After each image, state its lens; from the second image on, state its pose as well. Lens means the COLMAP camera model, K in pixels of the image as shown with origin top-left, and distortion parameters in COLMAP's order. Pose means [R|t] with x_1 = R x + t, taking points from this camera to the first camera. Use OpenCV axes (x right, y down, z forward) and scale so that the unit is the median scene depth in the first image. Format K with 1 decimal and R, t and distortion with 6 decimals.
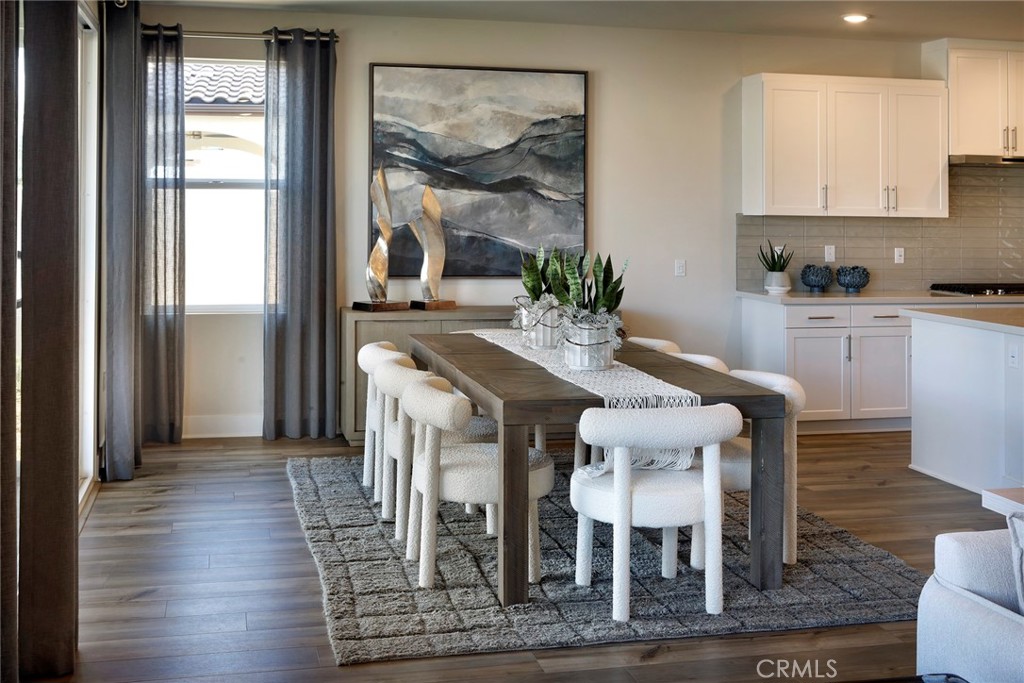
lens RADIAL K [[1151.4, 0, 510.1], [0, 1151.4, 337.0], [0, 0, 1]] dist [-0.016181, 0.000000]
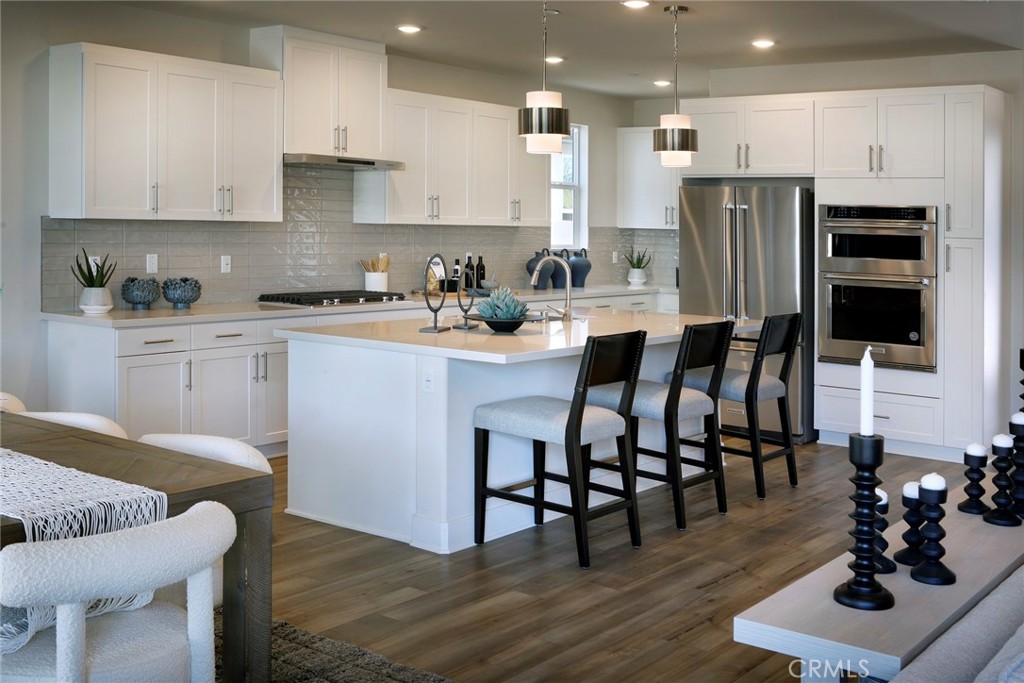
lens RADIAL K [[1127.1, 0, 517.8], [0, 1127.1, 282.5], [0, 0, 1]] dist [-0.069971, 0.000000]
pose [[0.763035, -0.027791, 0.645760, -0.051137], [0.057336, 0.998047, -0.024797, -0.023793], [-0.643810, 0.055946, 0.763138, 0.207298]]
